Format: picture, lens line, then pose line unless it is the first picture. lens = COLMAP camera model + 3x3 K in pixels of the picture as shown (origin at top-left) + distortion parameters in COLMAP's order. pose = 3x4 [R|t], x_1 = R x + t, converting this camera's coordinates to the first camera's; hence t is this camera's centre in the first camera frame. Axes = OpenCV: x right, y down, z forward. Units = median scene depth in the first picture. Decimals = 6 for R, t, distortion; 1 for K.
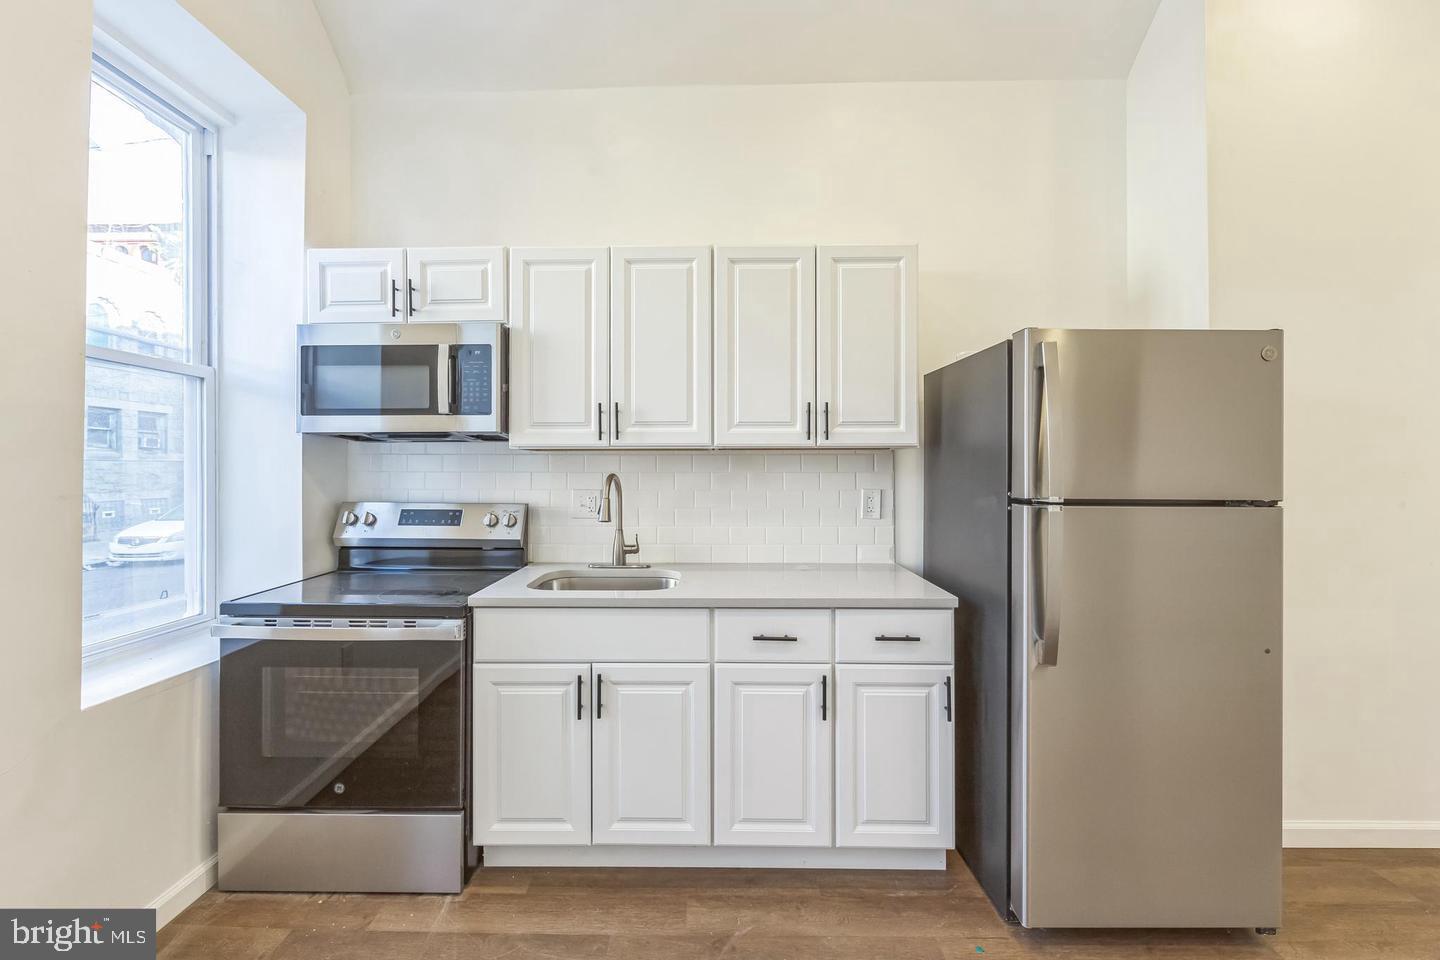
lens RADIAL K [[577.2, 0, 665.0], [0, 577.2, 462.9], [0, 0, 1]] dist [-0.004412, 0.000628]
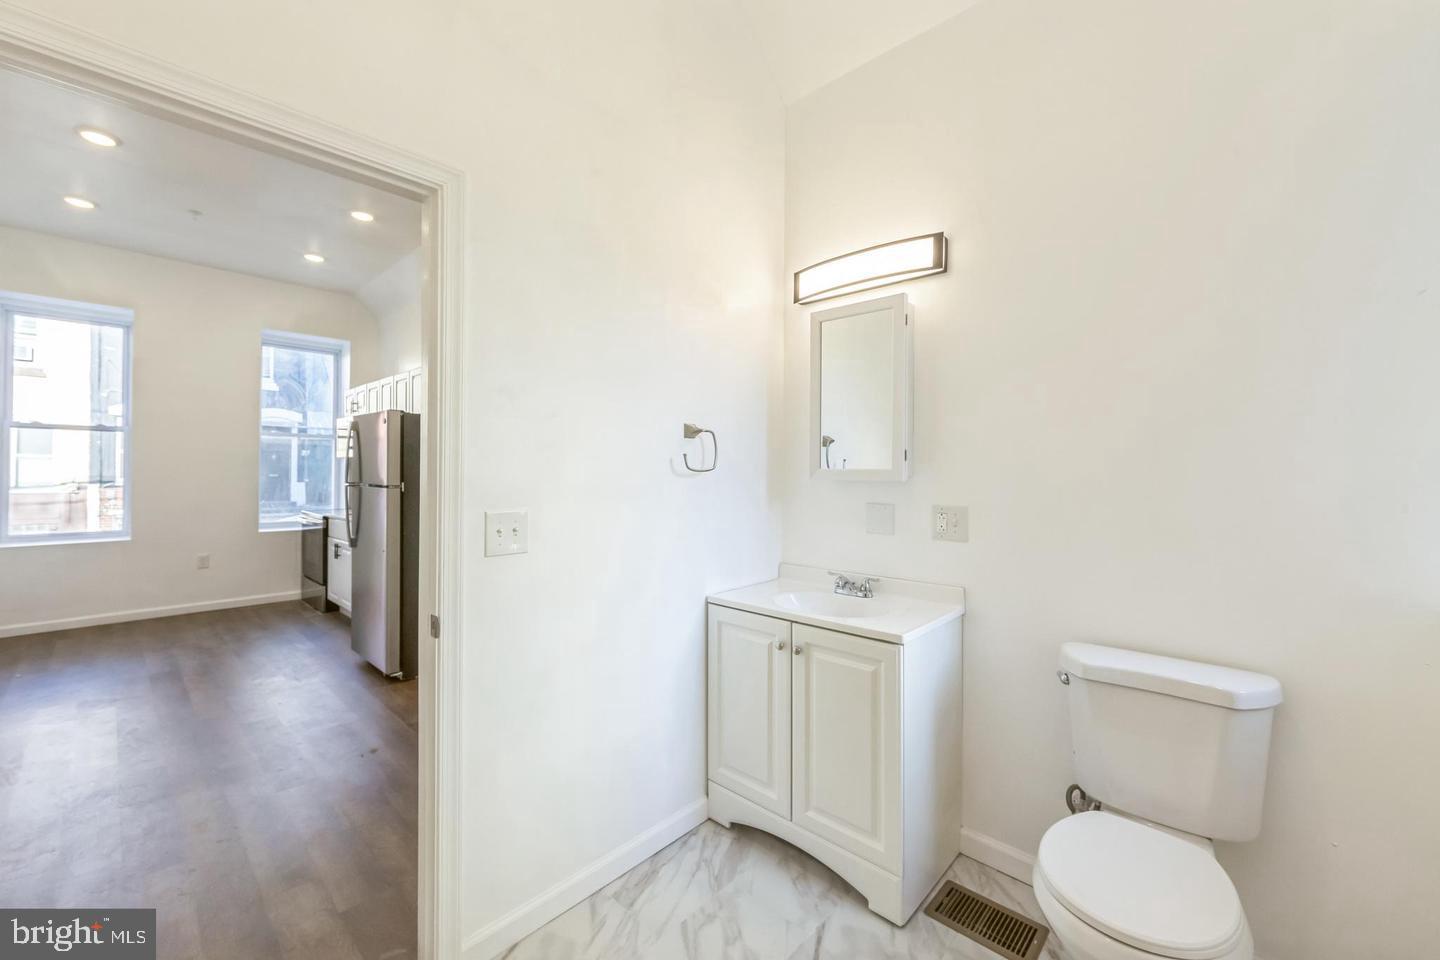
lens RADIAL K [[577.2, 0, 701.8], [0, 577.2, 467.4], [0, 0, 1]] dist [-0.004412, 0.000628]
pose [[0.732546, 0.003864, -0.680707, 2.654783], [-0.004783, 0.999988, 0.000529, -0.012636], [0.680701, 0.002868, 0.732556, 0.128738]]
